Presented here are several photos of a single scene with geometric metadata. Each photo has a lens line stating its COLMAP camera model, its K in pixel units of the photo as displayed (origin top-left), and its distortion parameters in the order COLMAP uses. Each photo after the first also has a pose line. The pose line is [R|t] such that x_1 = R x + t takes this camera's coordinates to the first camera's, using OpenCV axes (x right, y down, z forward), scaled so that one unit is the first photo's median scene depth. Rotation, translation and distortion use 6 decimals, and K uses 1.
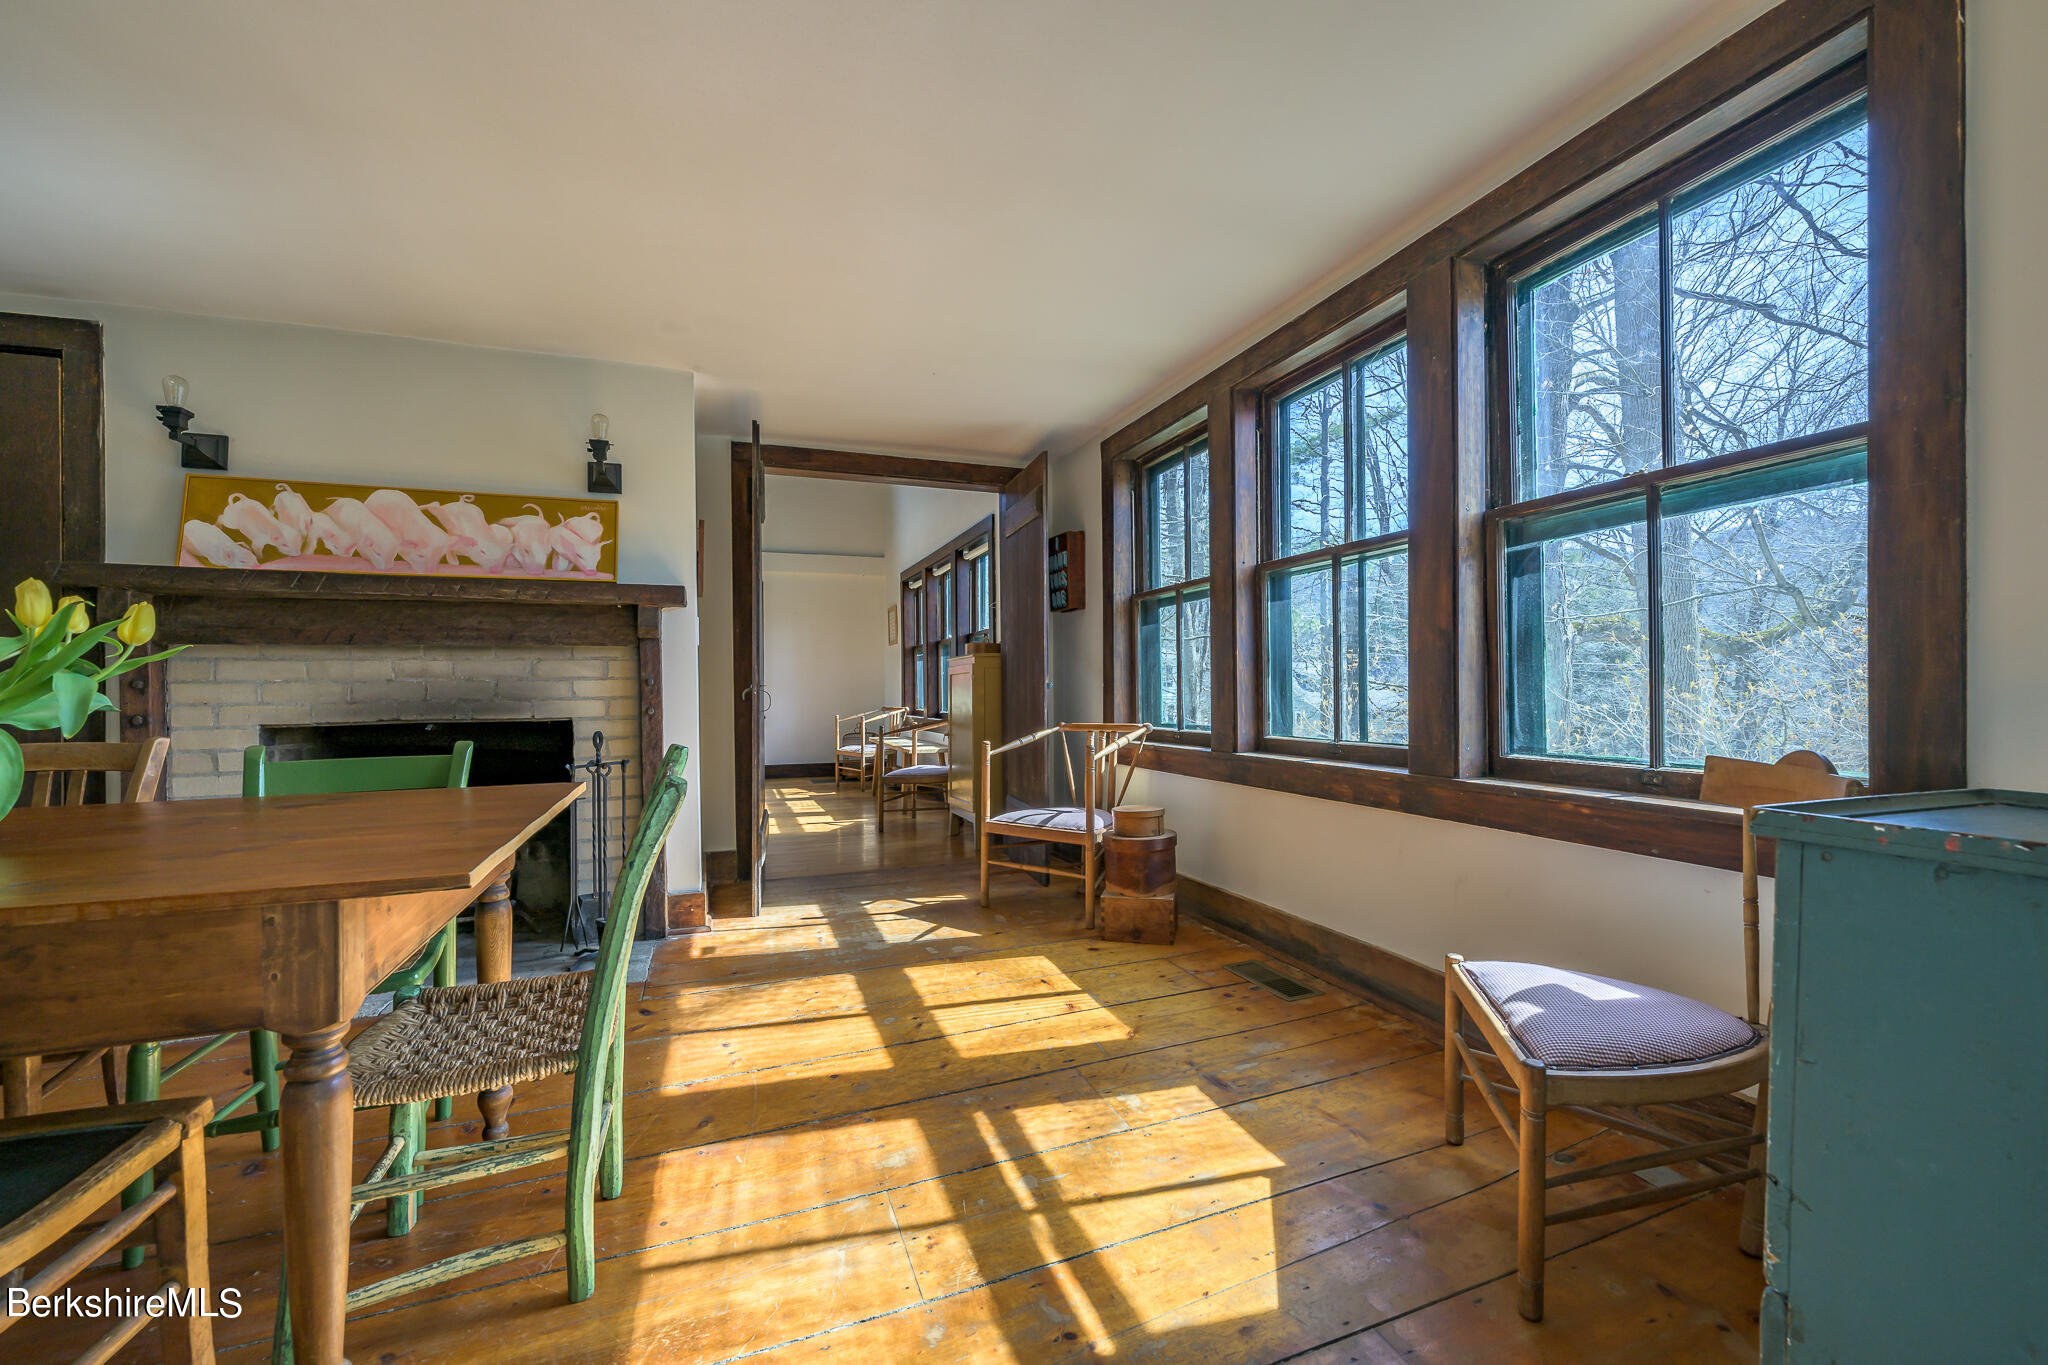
lens RADIAL K [[813.1, 0, 1017.5], [0, 813.1, 683.1], [0, 0, 1]] dist [0.001537, 0.000302]
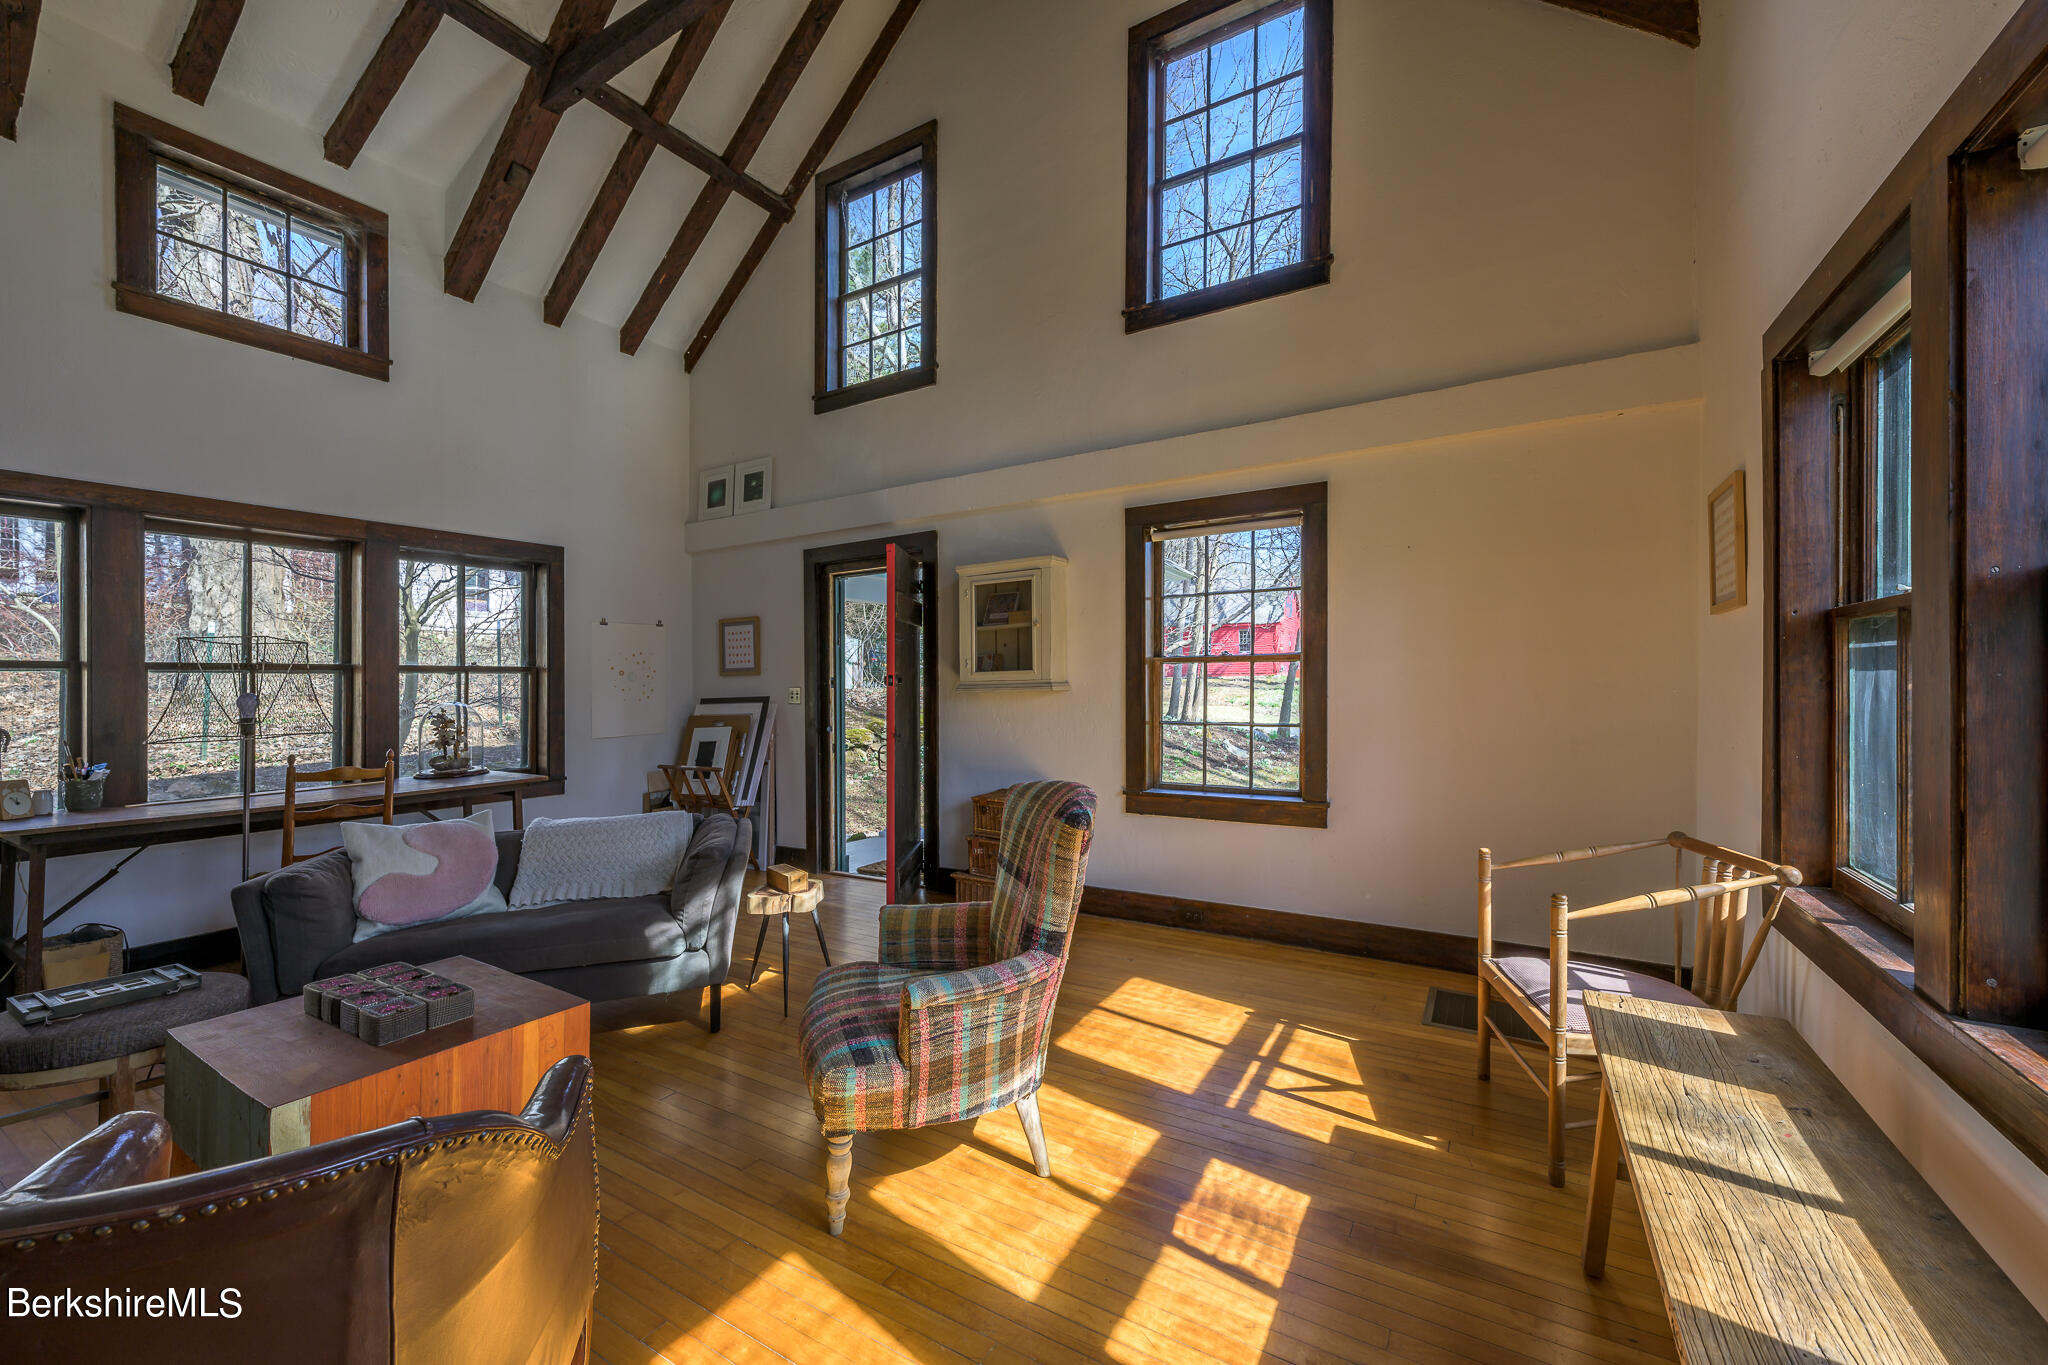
lens RADIAL K [[813.1, 0, 1008.4], [0, 813.1, 682.5], [0, 0, 1]] dist [0.001537, 0.000302]
pose [[0.620579, -0.001834, -0.784142, -0.090310], [-0.000845, 0.999995, -0.003007, -0.023364], [0.784144, 0.002528, 0.620574, 0.666402]]
